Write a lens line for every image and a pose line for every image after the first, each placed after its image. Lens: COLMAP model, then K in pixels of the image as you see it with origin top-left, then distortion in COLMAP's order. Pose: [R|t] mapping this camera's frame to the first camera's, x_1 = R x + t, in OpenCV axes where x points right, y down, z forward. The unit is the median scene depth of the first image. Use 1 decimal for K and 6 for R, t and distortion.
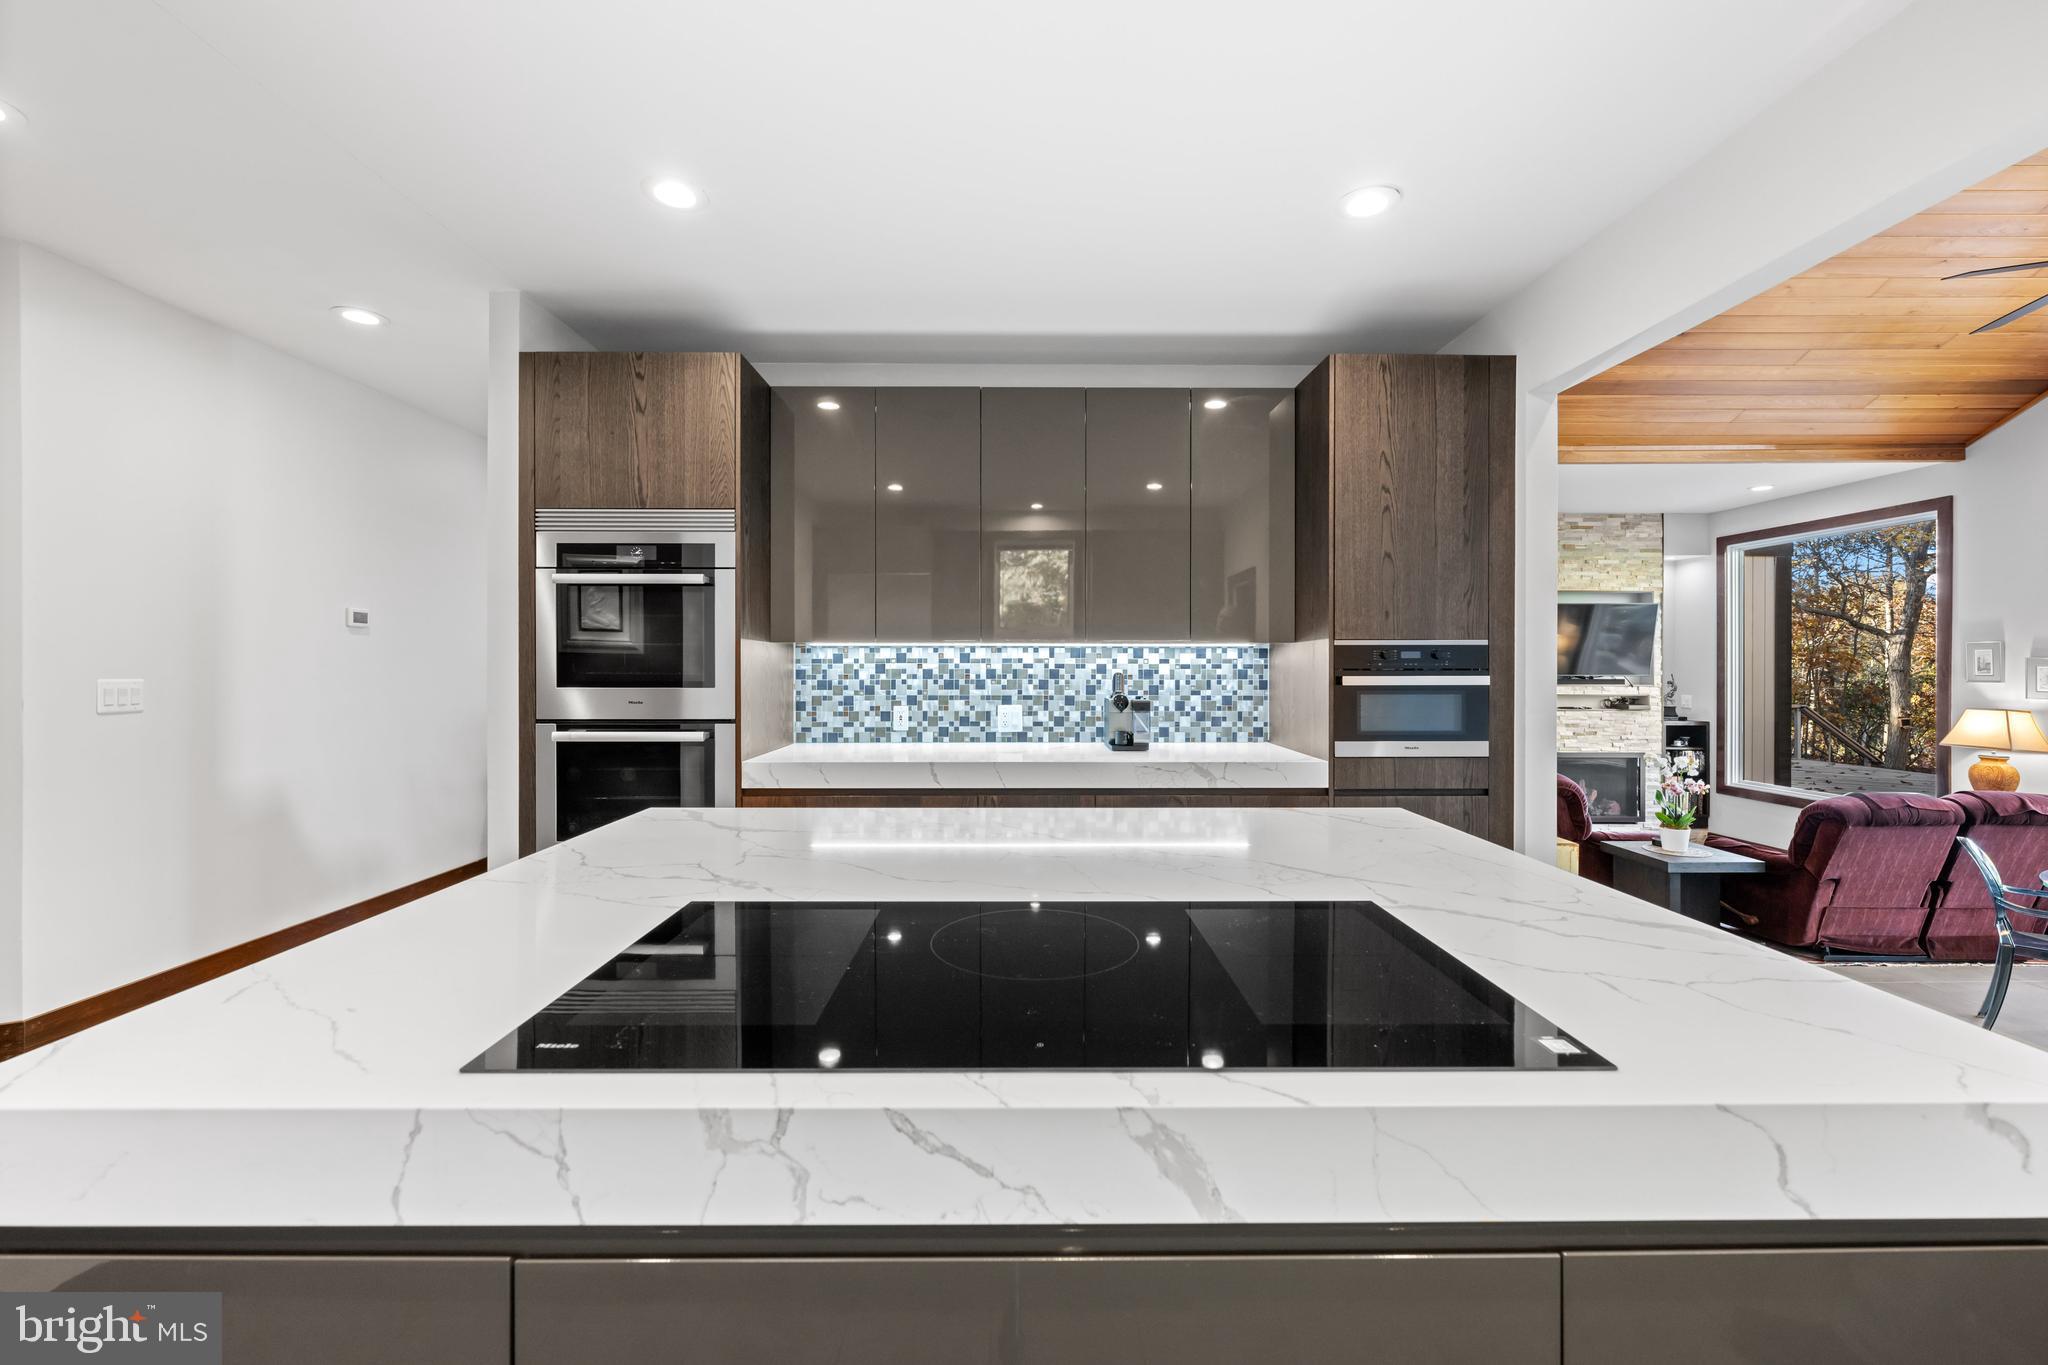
lens RADIAL K [[813.3, 0, 1030.4], [0, 813.3, 666.6], [0, 0, 1]] dist [-0.000178, 0.000205]
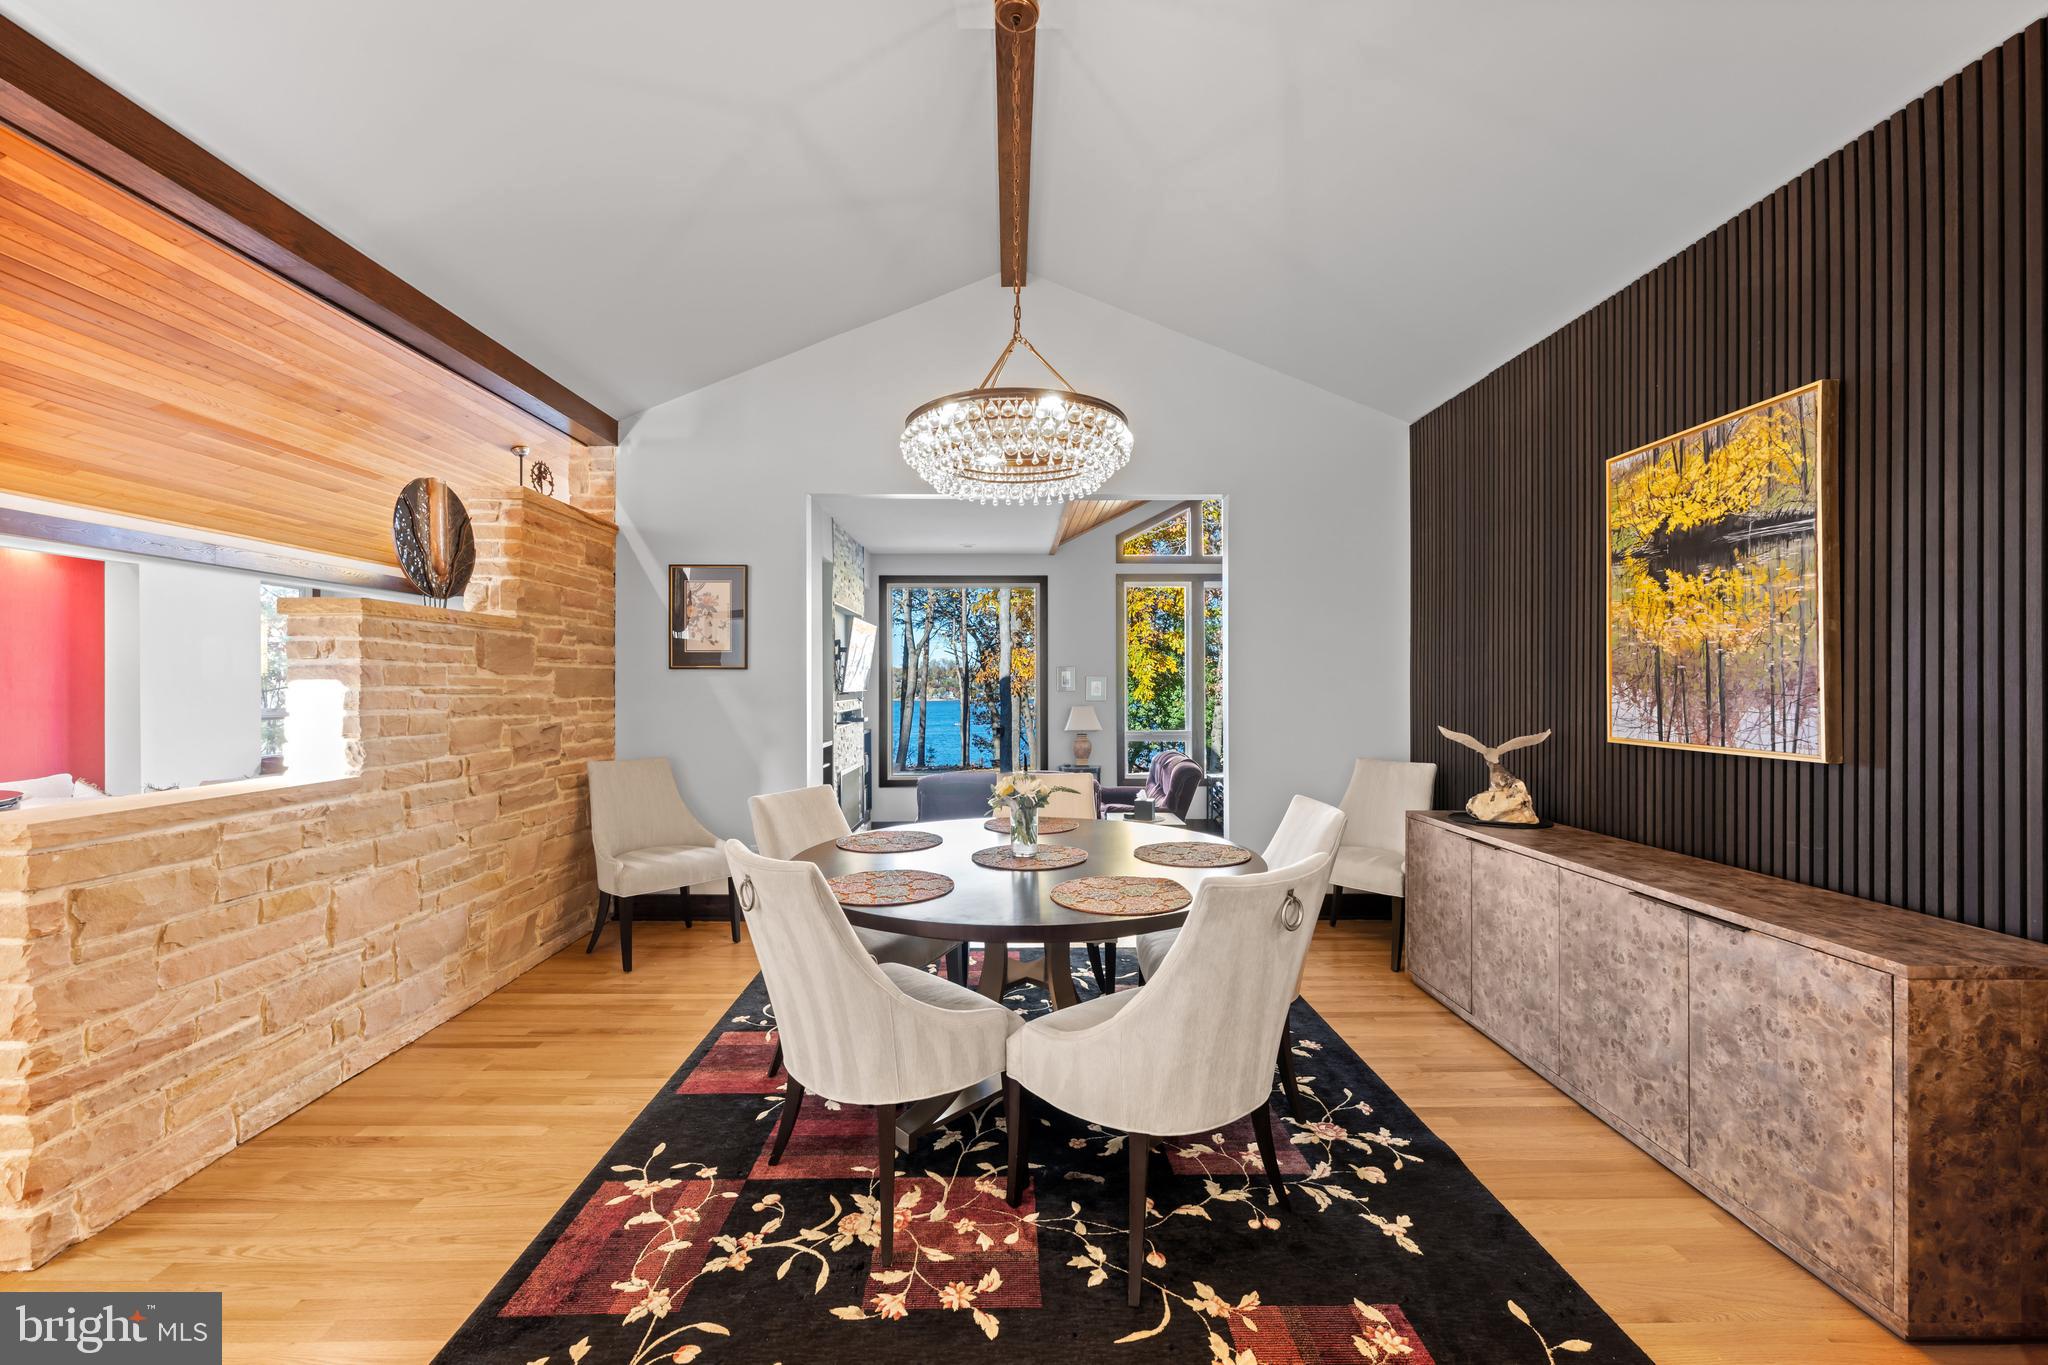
lens RADIAL K [[813.3, 0, 1018.9], [0, 813.3, 680.1], [0, 0, 1]] dist [-0.000178, 0.000205]
pose [[-0.000862, 0.005256, 0.999986, -0.586515], [0.005585, 0.999971, -0.005251, 0.006720], [-0.999984, 0.005581, -0.000892, 1.307103]]
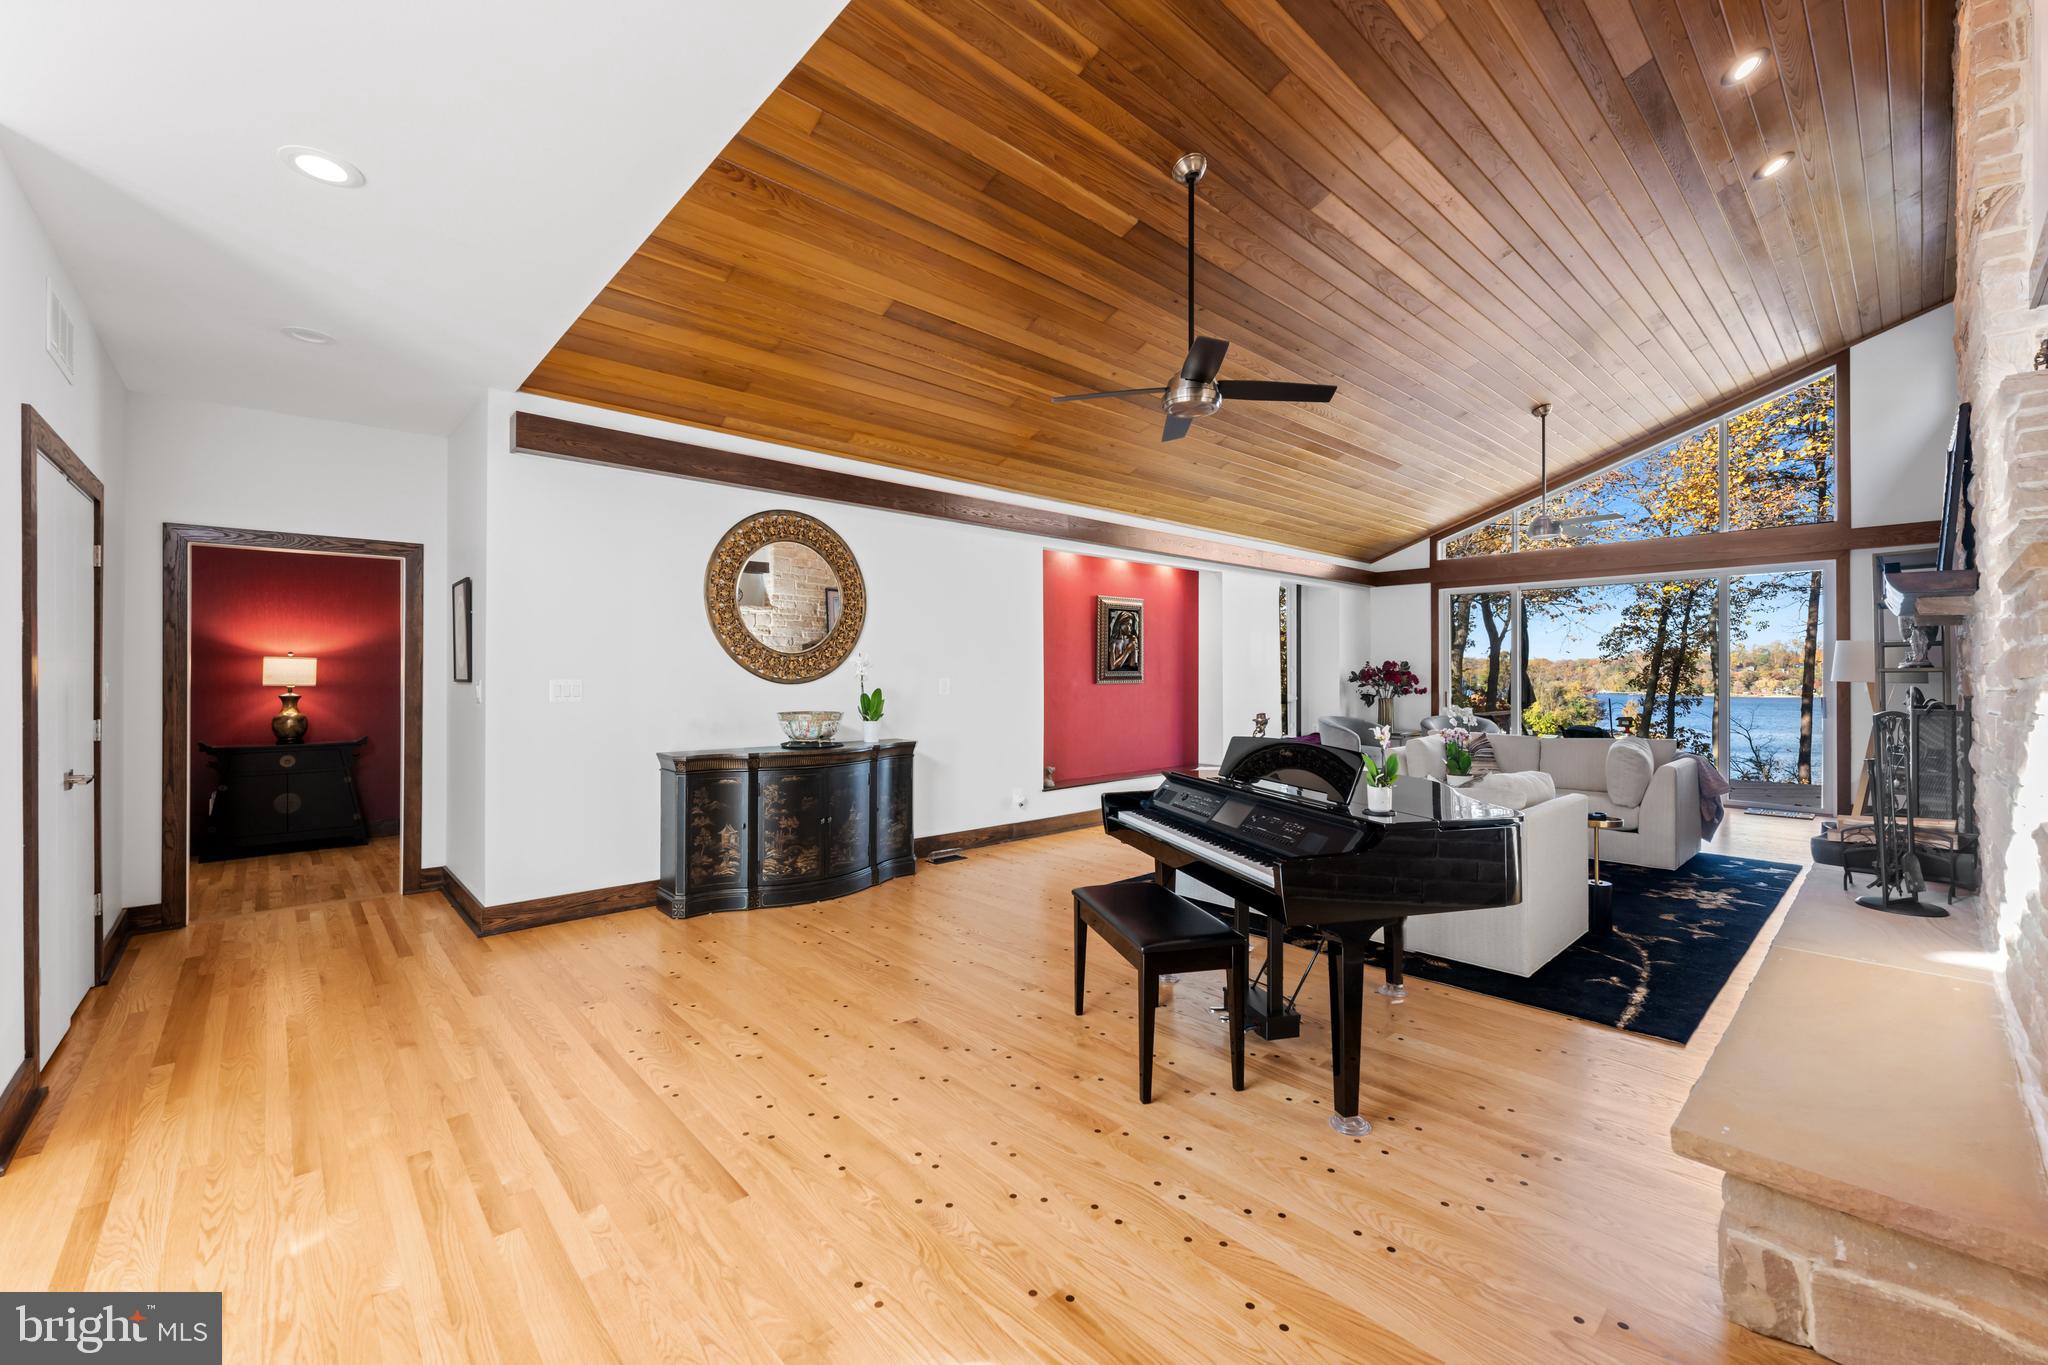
lens RADIAL K [[813.3, 0, 1012.4], [0, 813.3, 672.0], [0, 0, 1]] dist [-0.000178, 0.000205]
pose [[0.749654, 0.003573, 0.661820, -0.627734], [0.000122, 0.999985, -0.005536, 0.006031], [-0.661830, 0.004231, 0.749642, 1.953730]]
